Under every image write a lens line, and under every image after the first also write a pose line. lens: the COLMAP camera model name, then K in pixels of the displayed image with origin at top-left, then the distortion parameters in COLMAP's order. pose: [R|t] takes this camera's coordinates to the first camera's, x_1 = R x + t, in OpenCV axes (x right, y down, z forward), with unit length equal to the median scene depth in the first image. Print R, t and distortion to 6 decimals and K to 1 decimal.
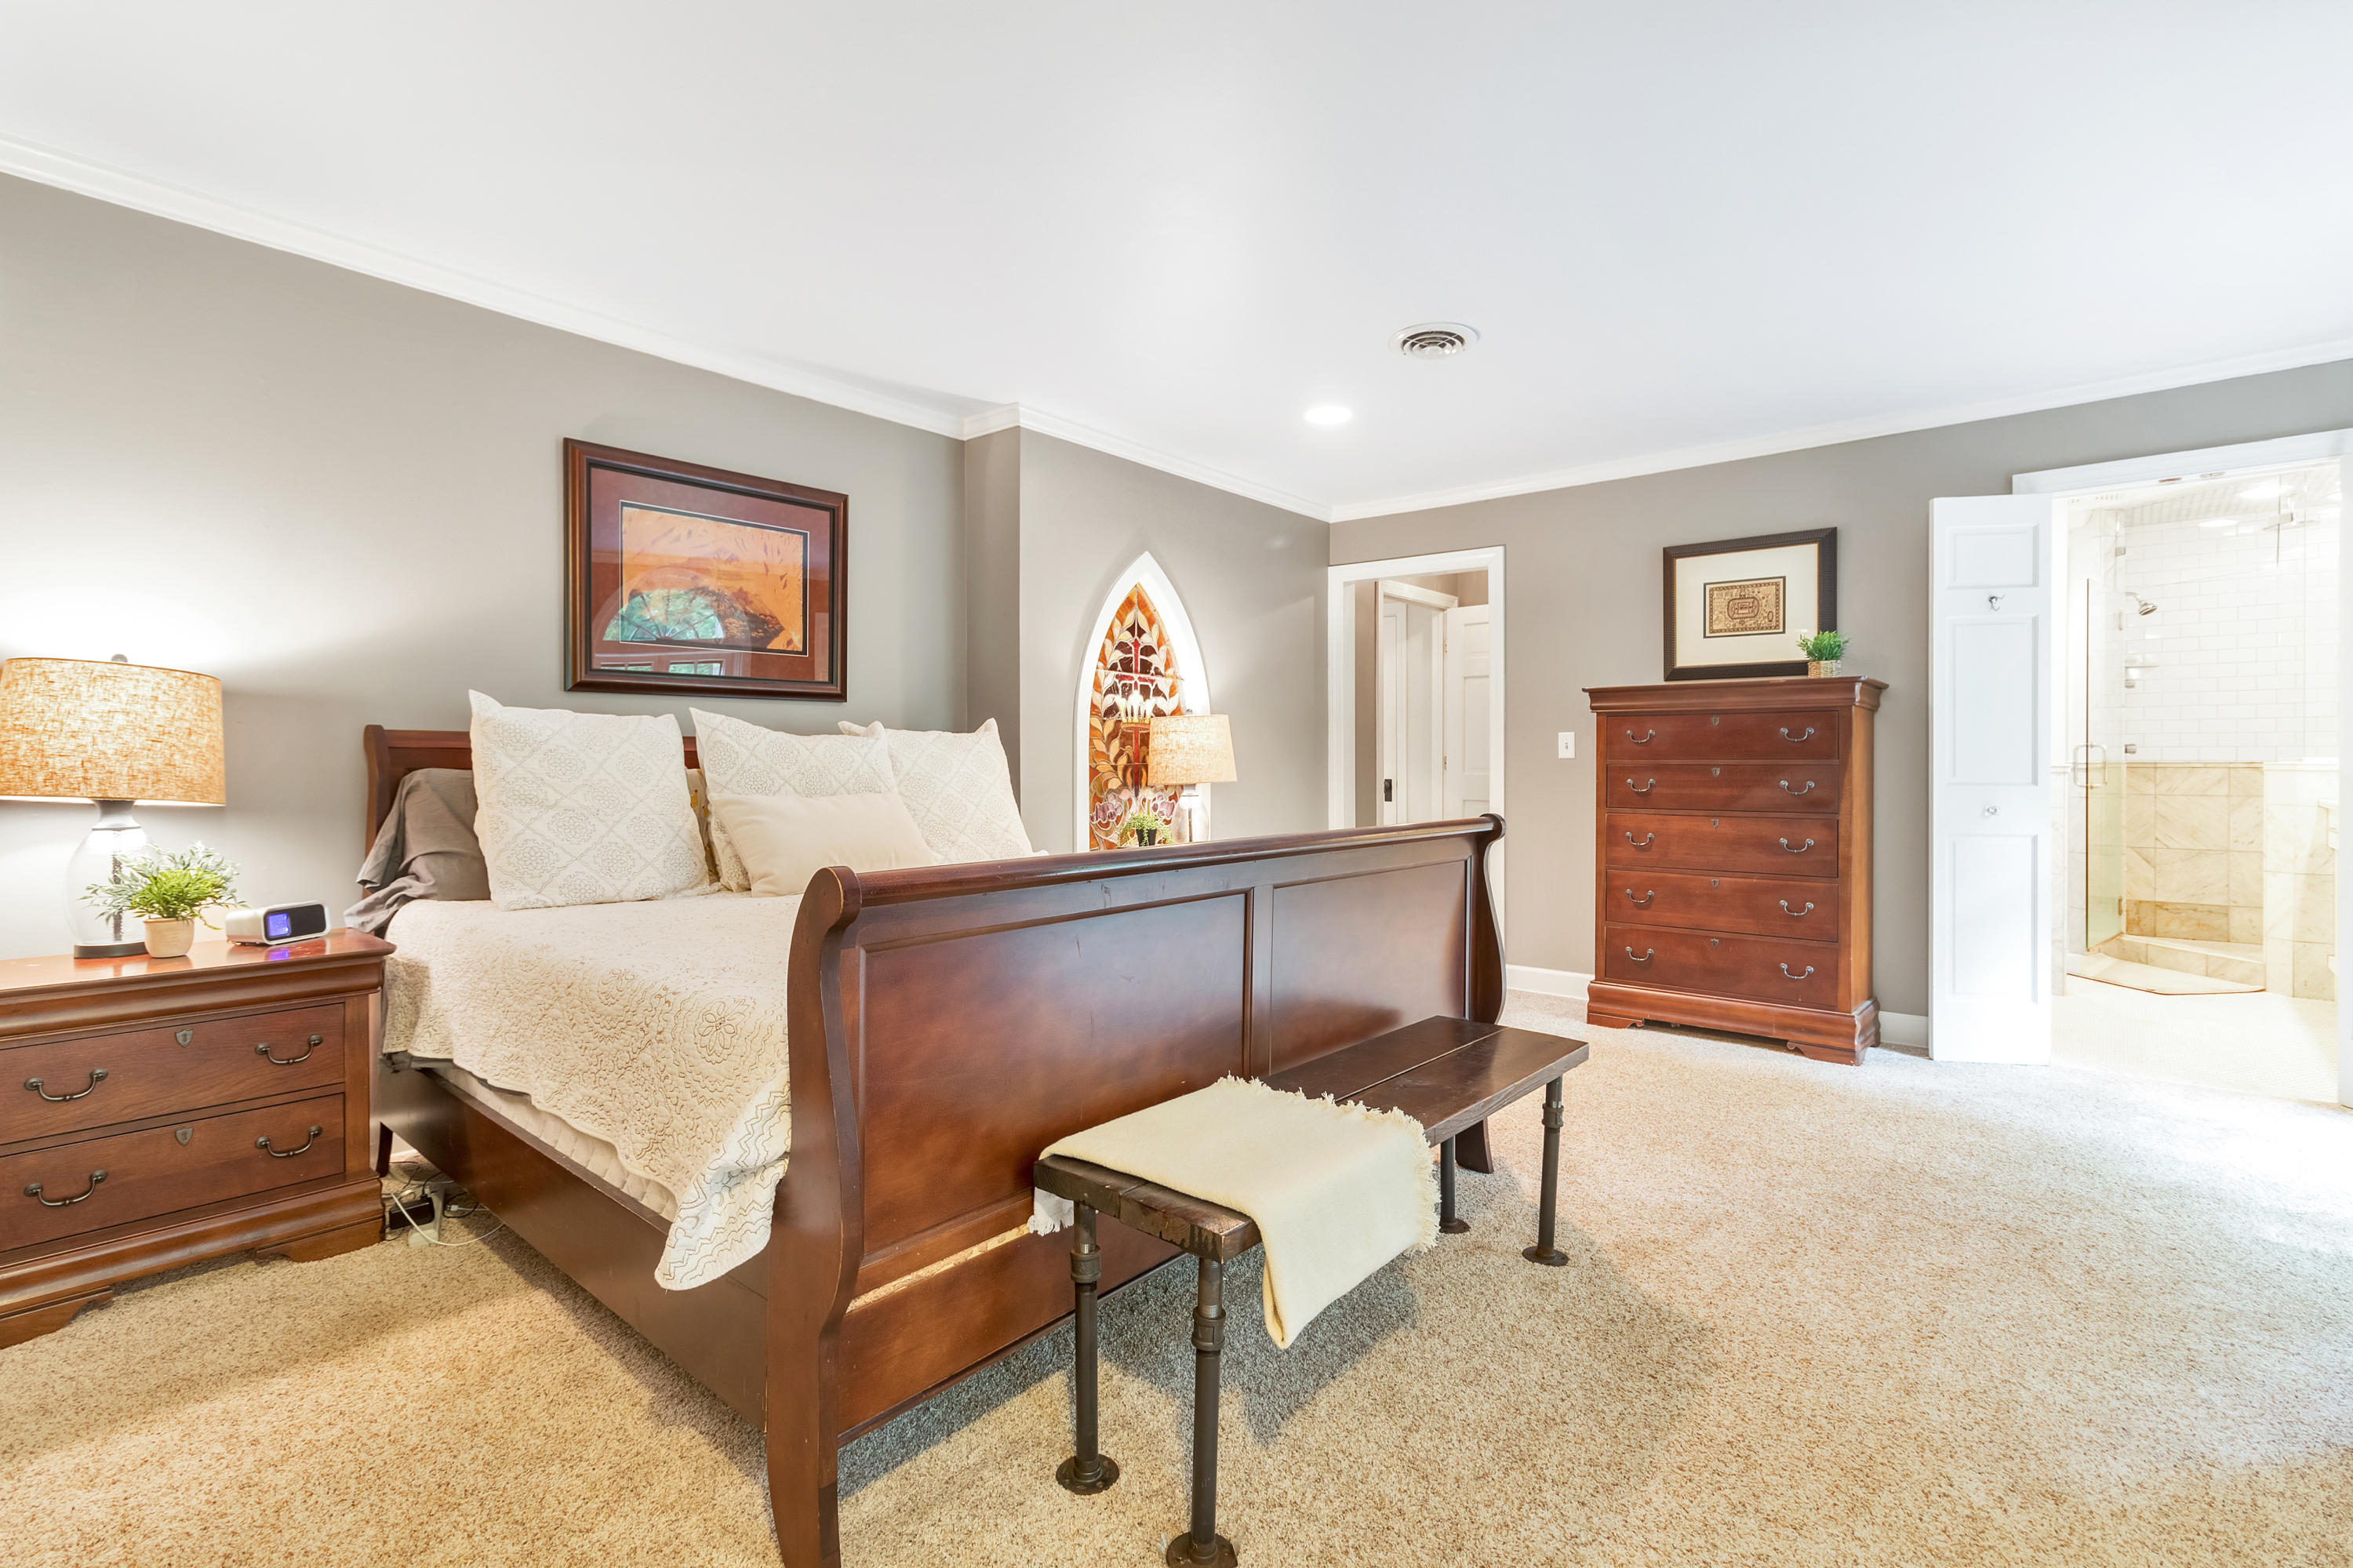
lens RADIAL K [[1108.6, 0, 1160.0], [0, 1108.6, 766.5], [0, 0, 1]] dist [0.002437, -0.000894]
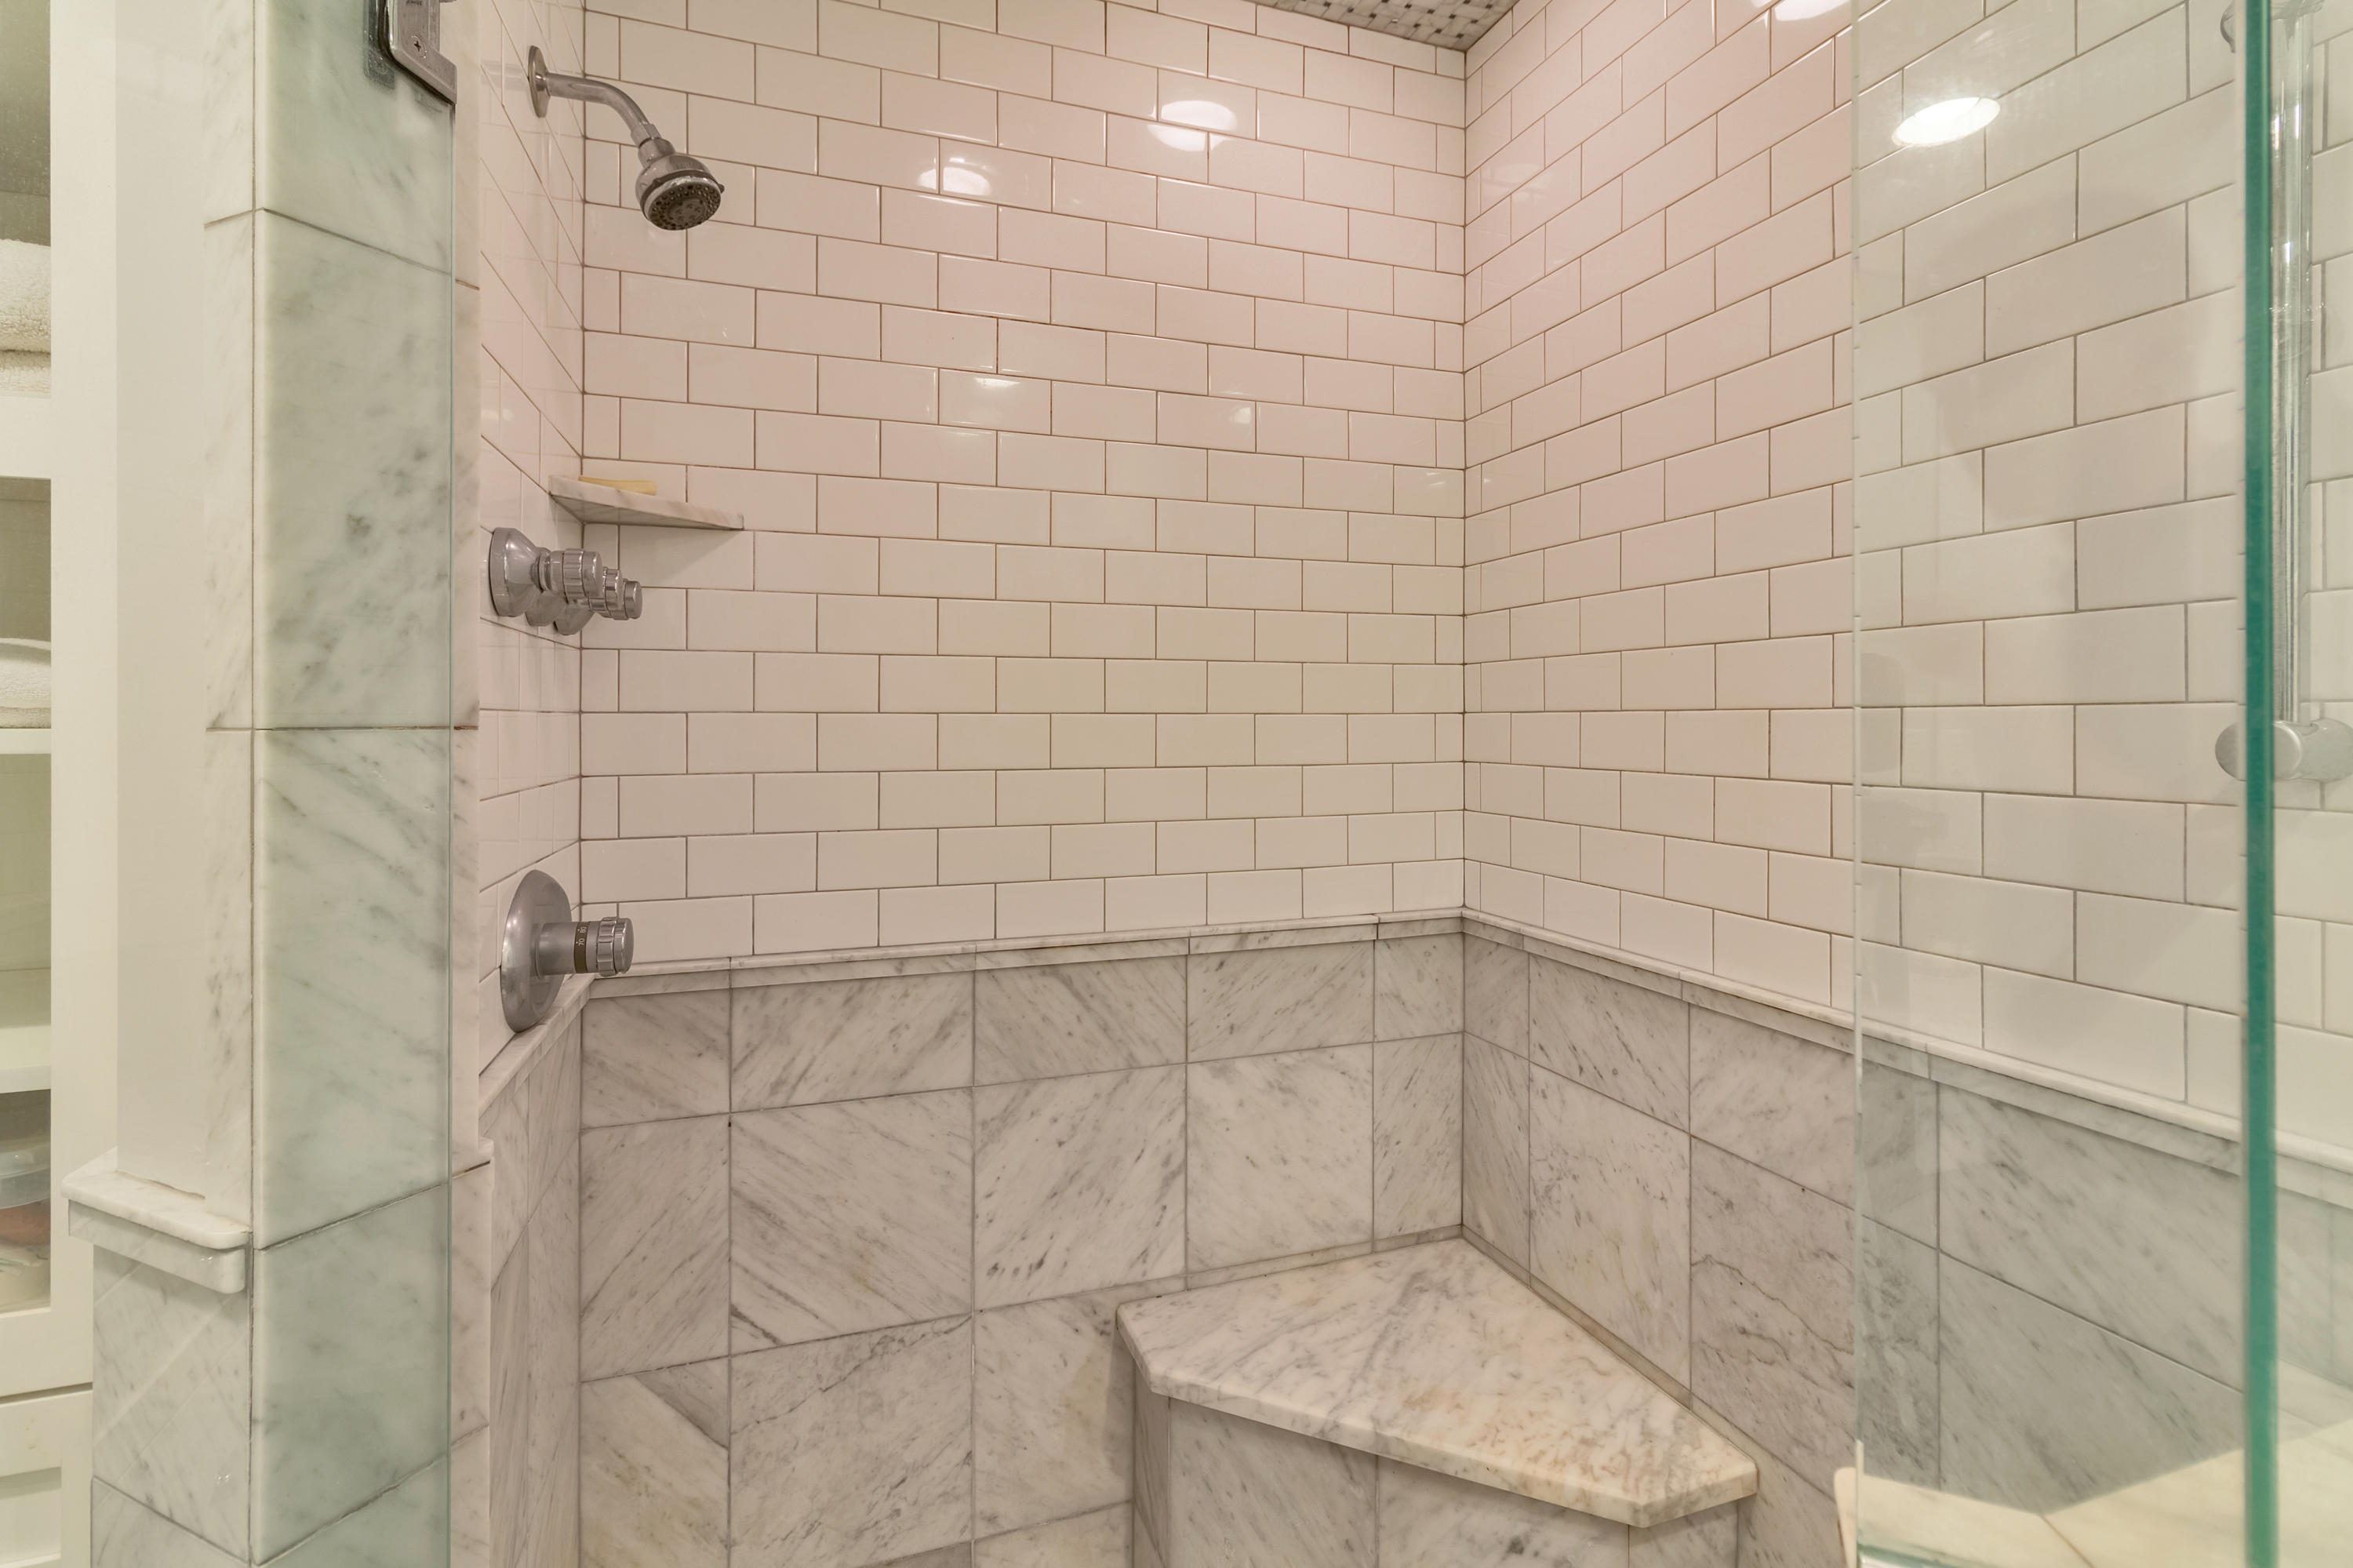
lens RADIAL K [[1108.6, 0, 1176.8], [0, 1108.6, 712.4], [0, 0, 1]] dist [0.002437, -0.000894]
pose [[0.494914, 0.012065, 0.868858, 0.768462], [0.008289, 0.999793, -0.018604, -0.049685], [-0.868902, 0.016409, 0.494712, 0.834581]]
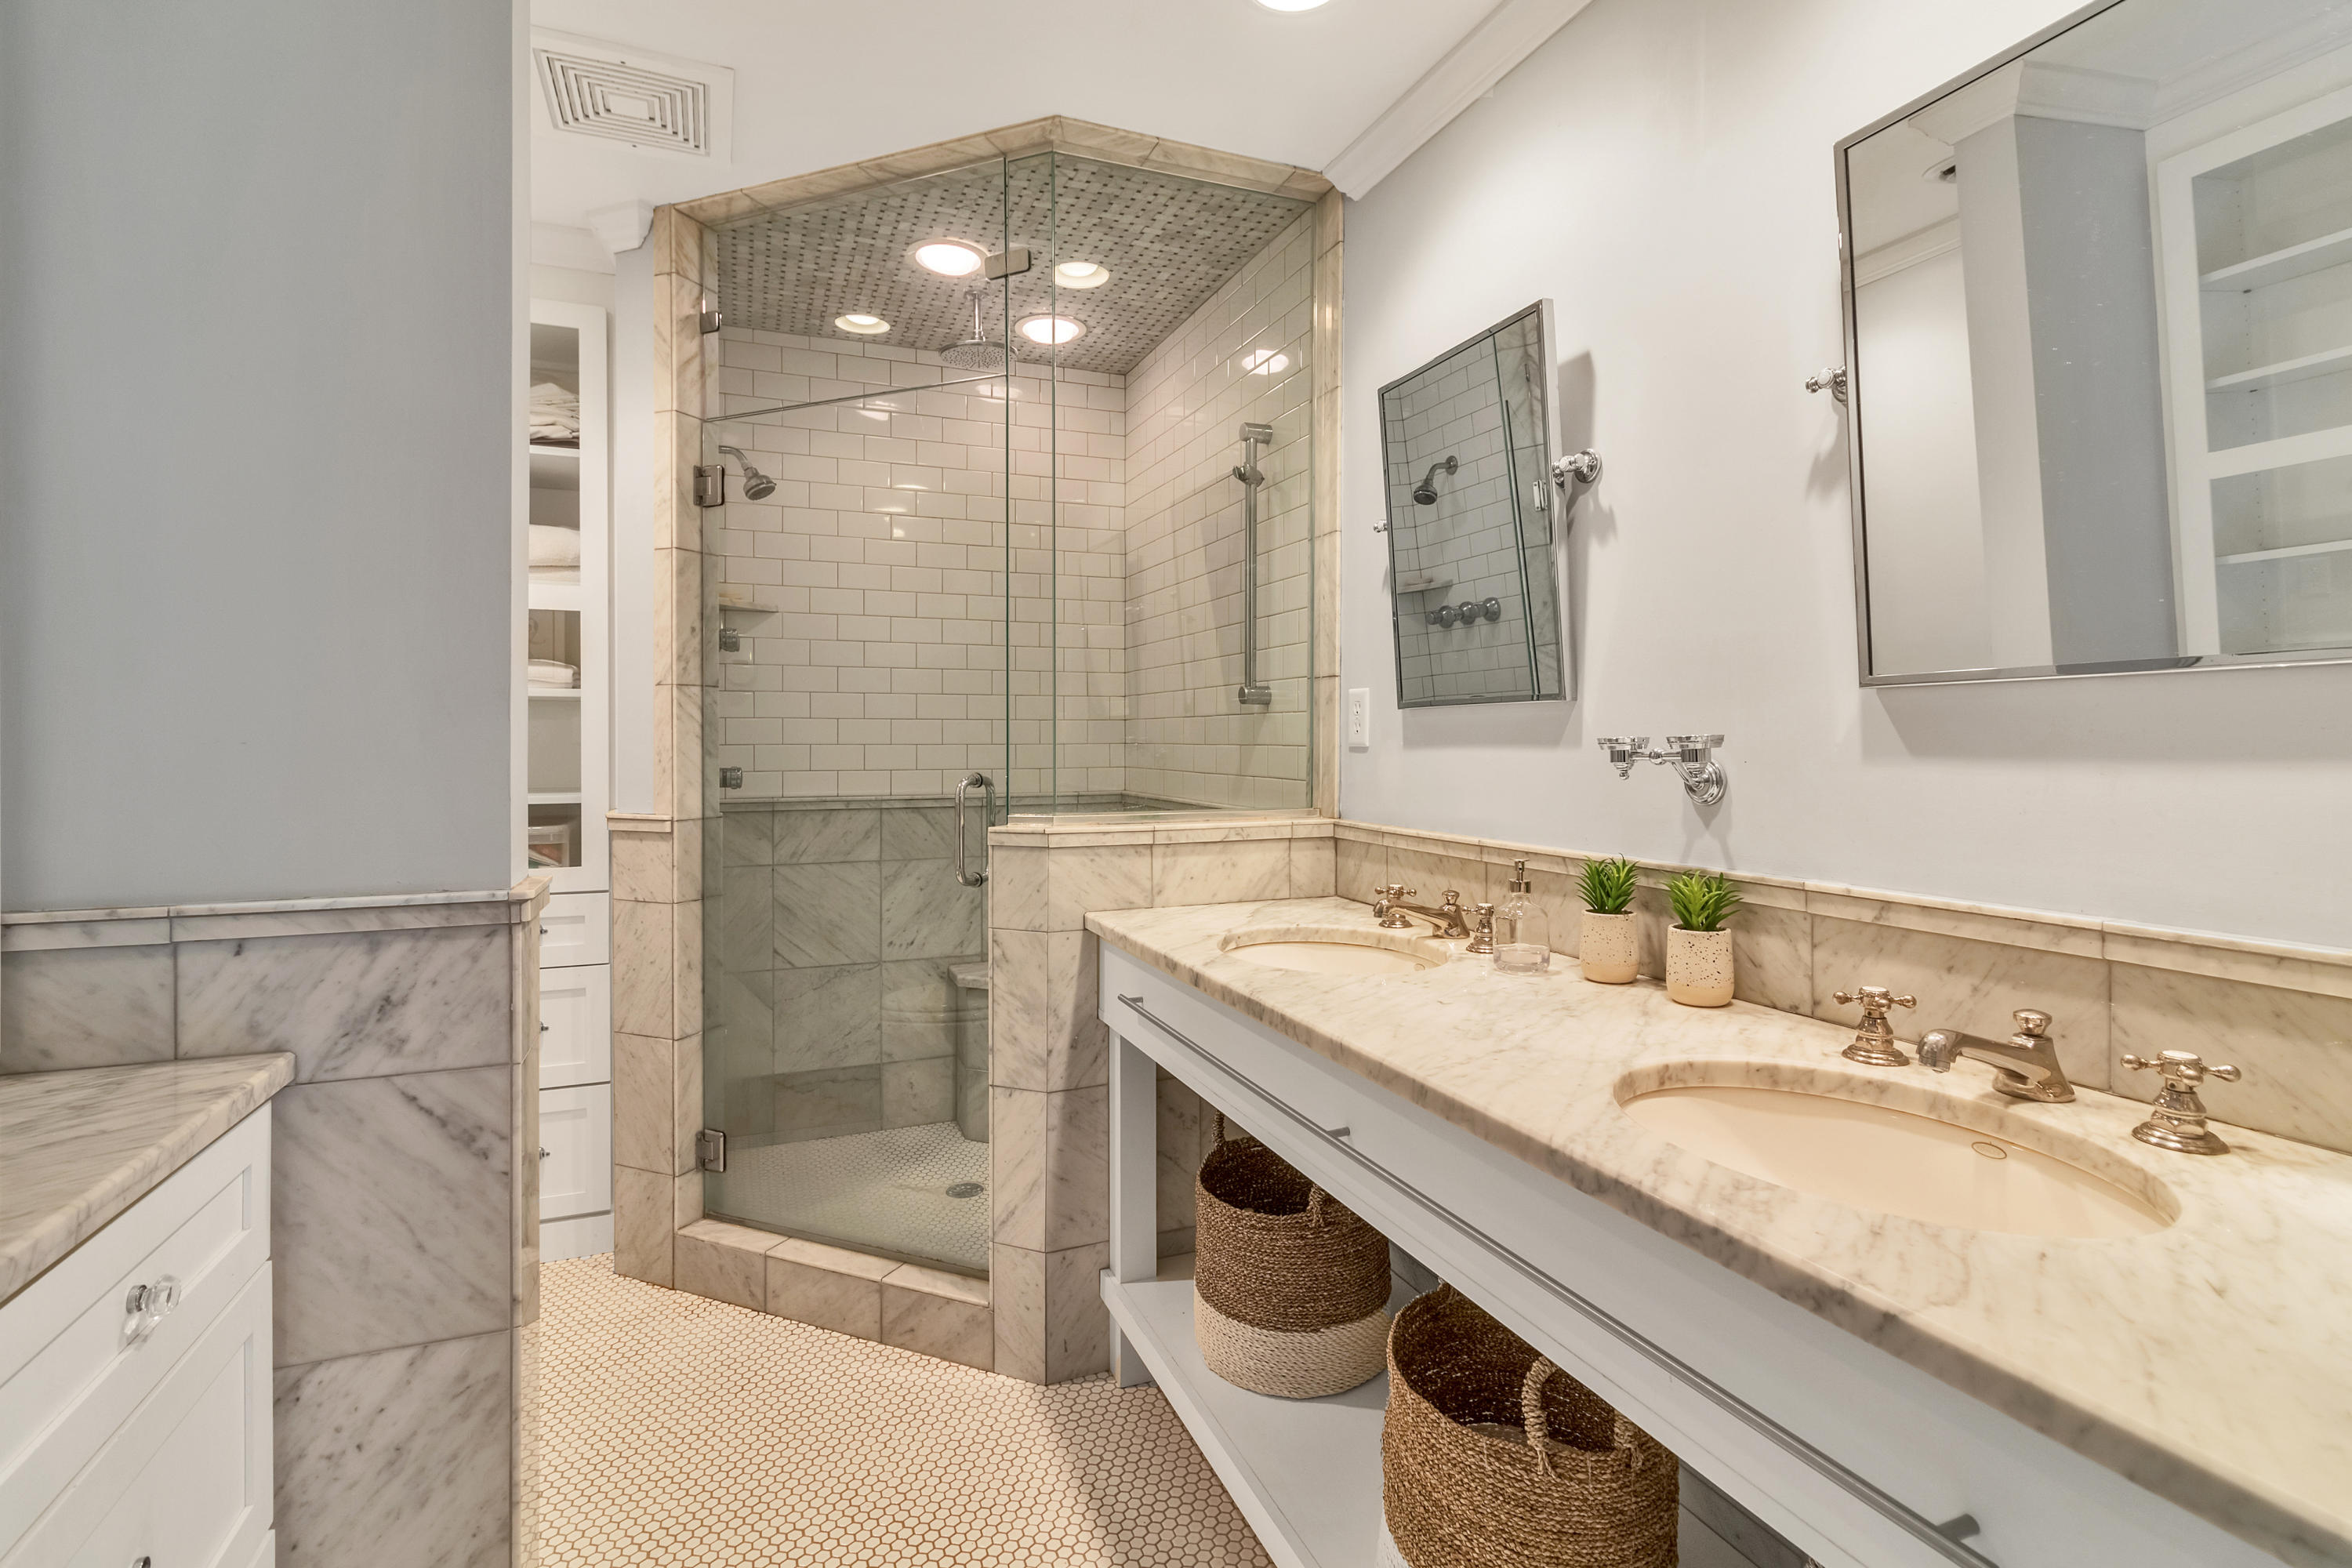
lens RADIAL K [[1108.1, 0, 1184.0], [0, 1108.1, 756.5], [0, 0, 1]] dist [0.002437, -0.000894]
pose [[0.455108, -0.007019, 0.890409, 0.546446], [0.005009, 0.999973, 0.005322, -0.026281], [-0.890422, 0.002038, 0.455131, 0.618796]]
